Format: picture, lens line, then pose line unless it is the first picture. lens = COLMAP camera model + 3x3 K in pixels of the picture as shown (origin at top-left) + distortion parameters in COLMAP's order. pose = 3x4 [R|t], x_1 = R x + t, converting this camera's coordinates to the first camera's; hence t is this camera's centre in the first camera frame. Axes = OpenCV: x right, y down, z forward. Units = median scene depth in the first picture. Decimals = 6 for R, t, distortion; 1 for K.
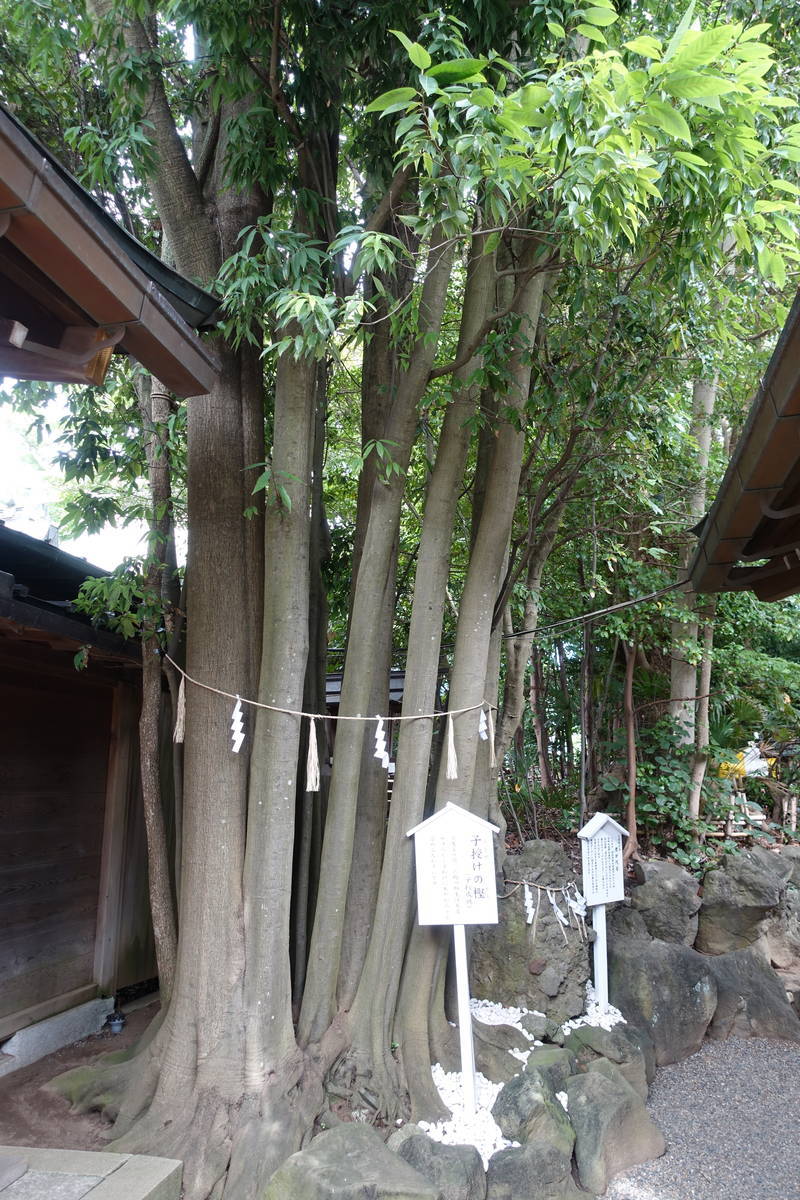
lens RADIAL K [[814.7, 0, 400.0], [0, 814.7, 600.0], [0, 0, 1]] dist [-0.004231, -0.002693]
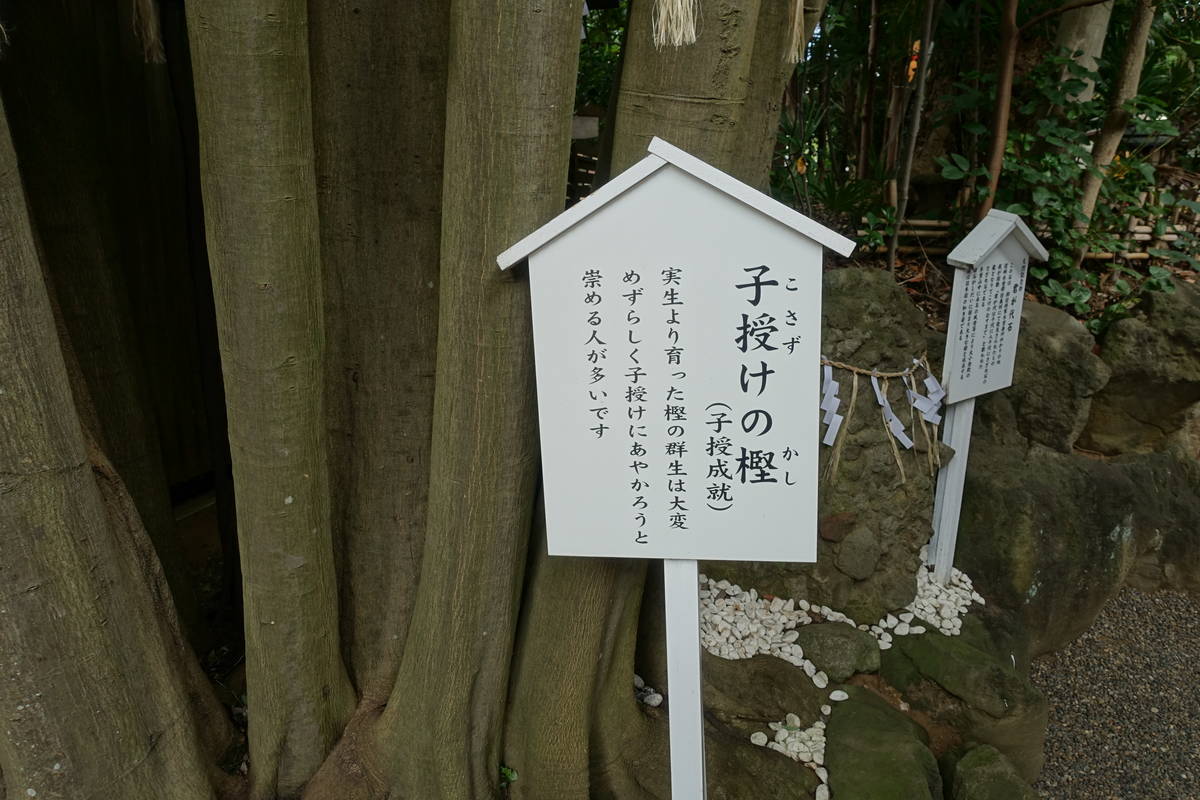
lens RADIAL K [[814.7, 0, 600.0], [0, 814.7, 400.0], [0, 0, 1]] dist [-0.004231, -0.002693]
pose [[0.999792, 0.004071, -0.019987, 0.036580], [0.005210, 0.896405, 0.443206, 0.161904], [0.019720, -0.443217, 0.896197, 0.571294]]
